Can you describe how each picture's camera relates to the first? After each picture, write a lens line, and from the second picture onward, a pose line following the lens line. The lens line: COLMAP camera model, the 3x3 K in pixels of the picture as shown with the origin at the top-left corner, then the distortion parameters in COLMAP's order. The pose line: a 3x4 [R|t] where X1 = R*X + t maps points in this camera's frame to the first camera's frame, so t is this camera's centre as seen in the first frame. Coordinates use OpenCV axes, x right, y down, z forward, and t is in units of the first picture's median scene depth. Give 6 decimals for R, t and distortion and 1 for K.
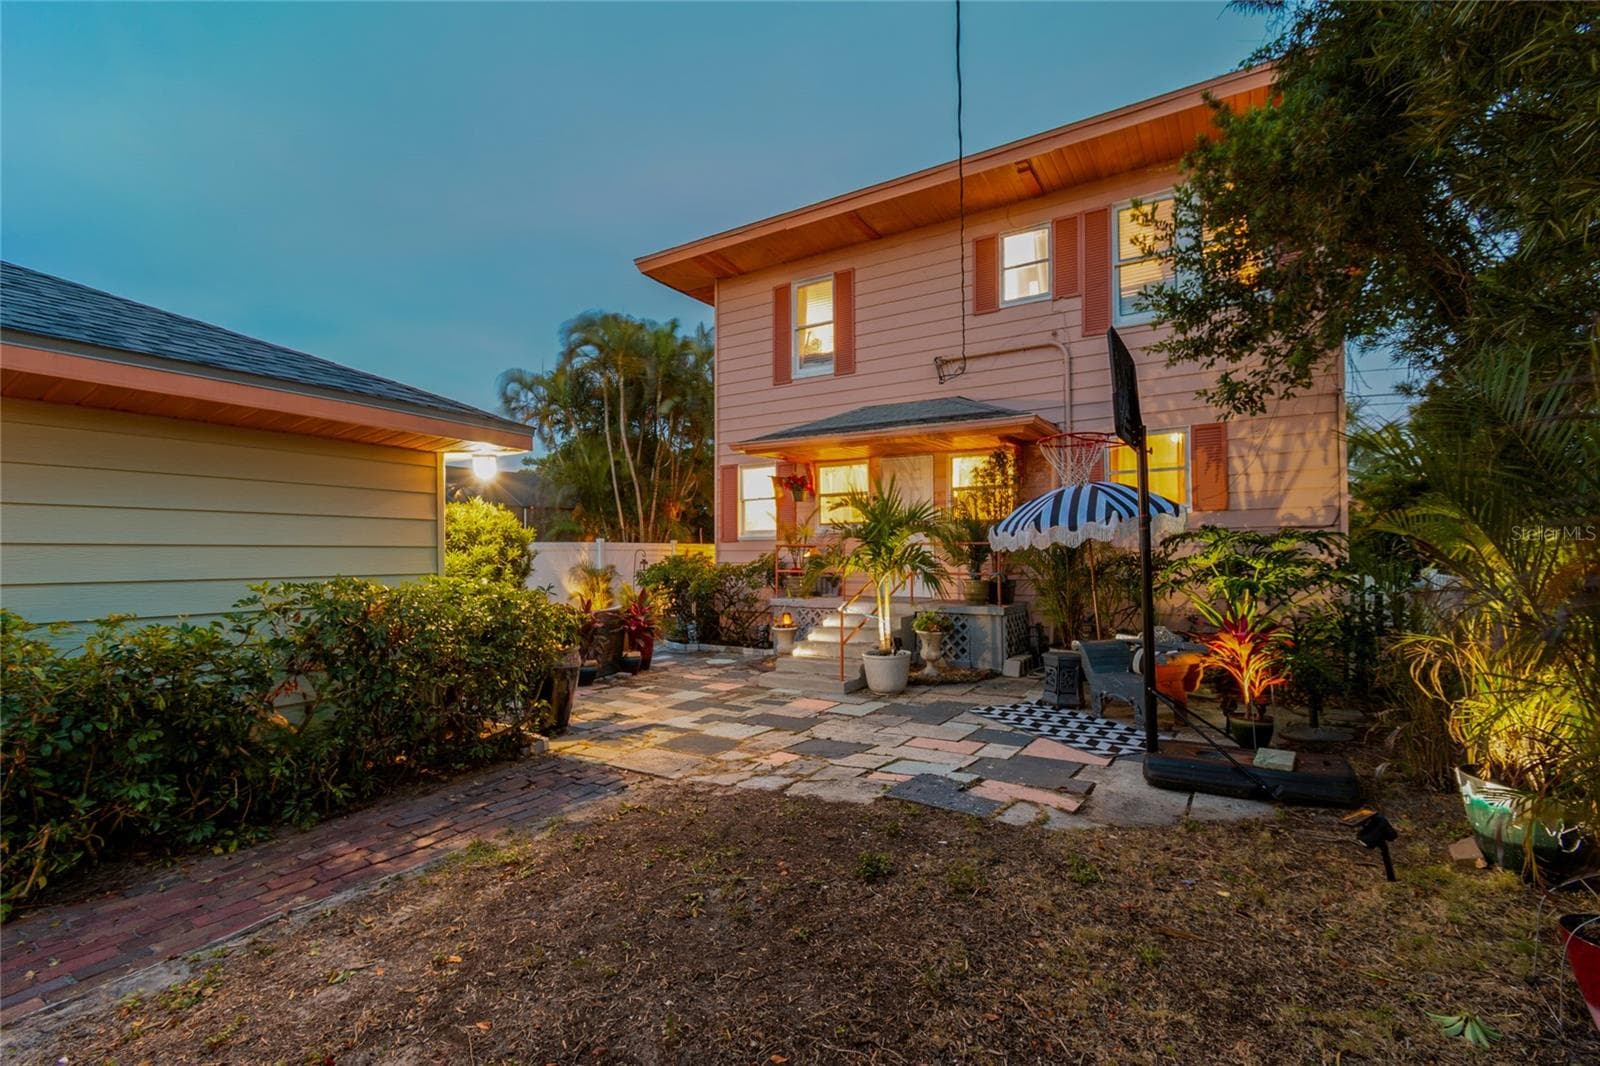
lens RADIAL K [[722.9, 0, 783.9], [0, 722.9, 536.5], [0, 0, 1]] dist [-0.002319, -0.001590]
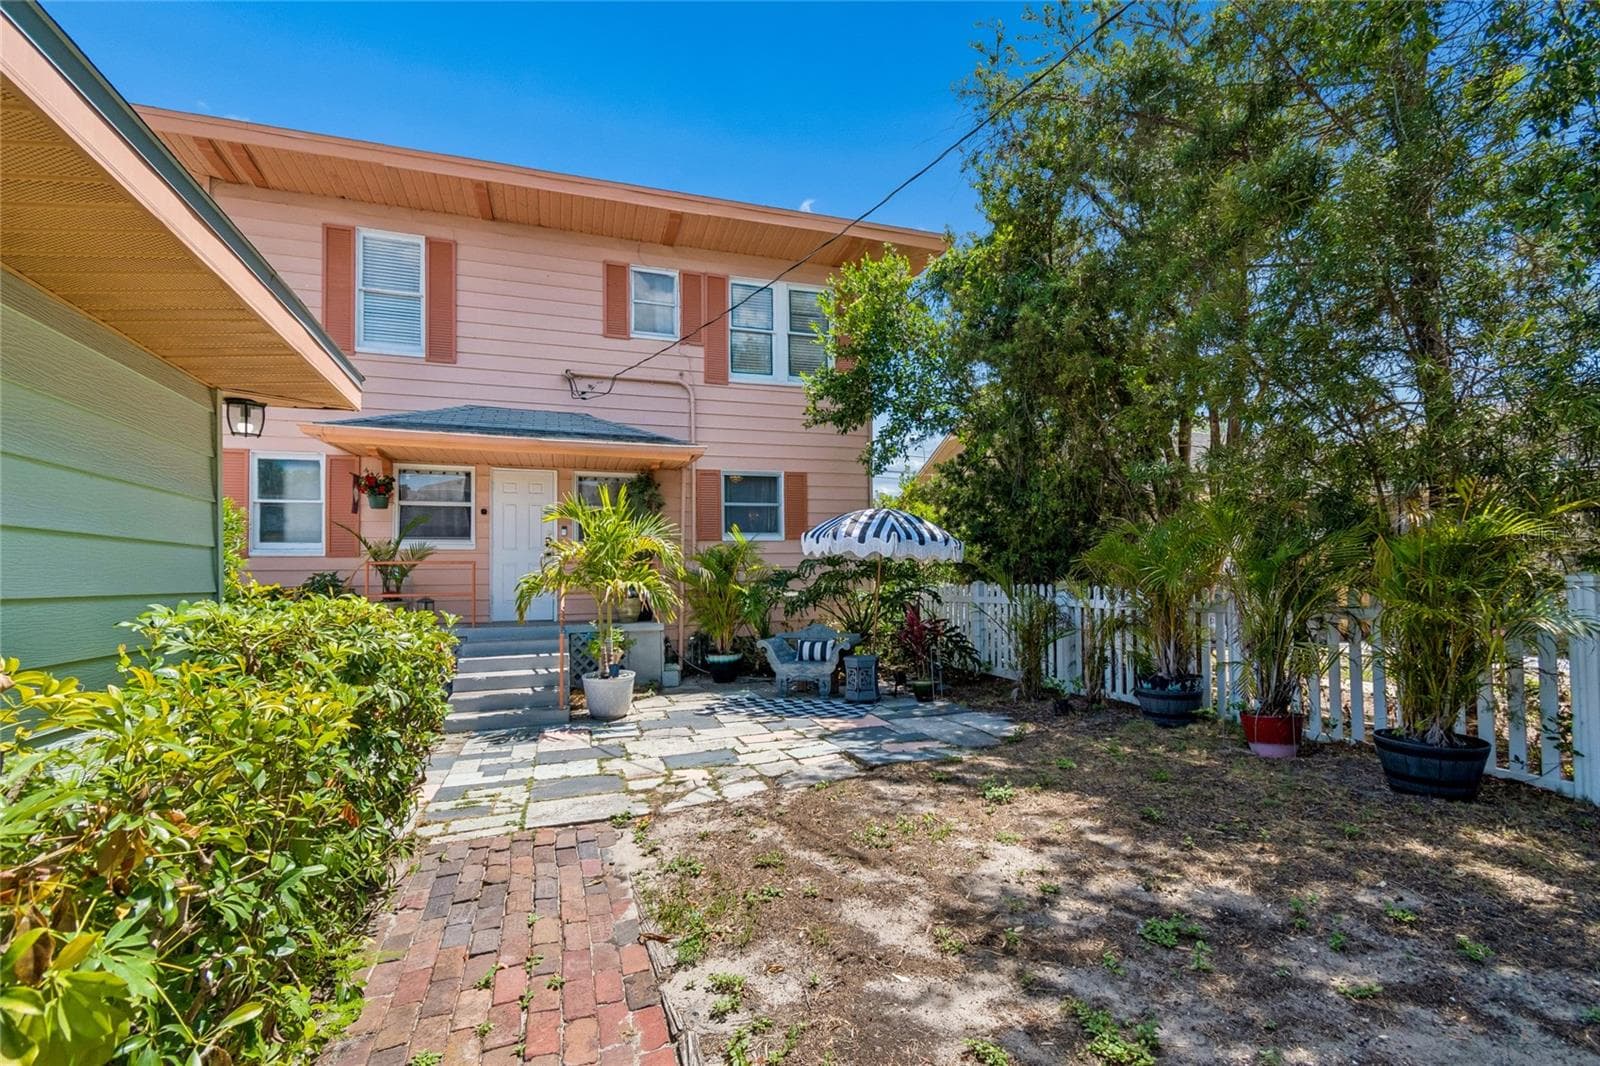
lens RADIAL K [[722.9, 0, 823.4], [0, 722.9, 583.6], [0, 0, 1]] dist [-0.002319, -0.001590]
pose [[0.603956, -0.004476, 0.797005, -0.634048], [-0.003156, 0.999963, 0.008007, 0.047237], [-0.797012, -0.007351, 0.603919, 0.280077]]
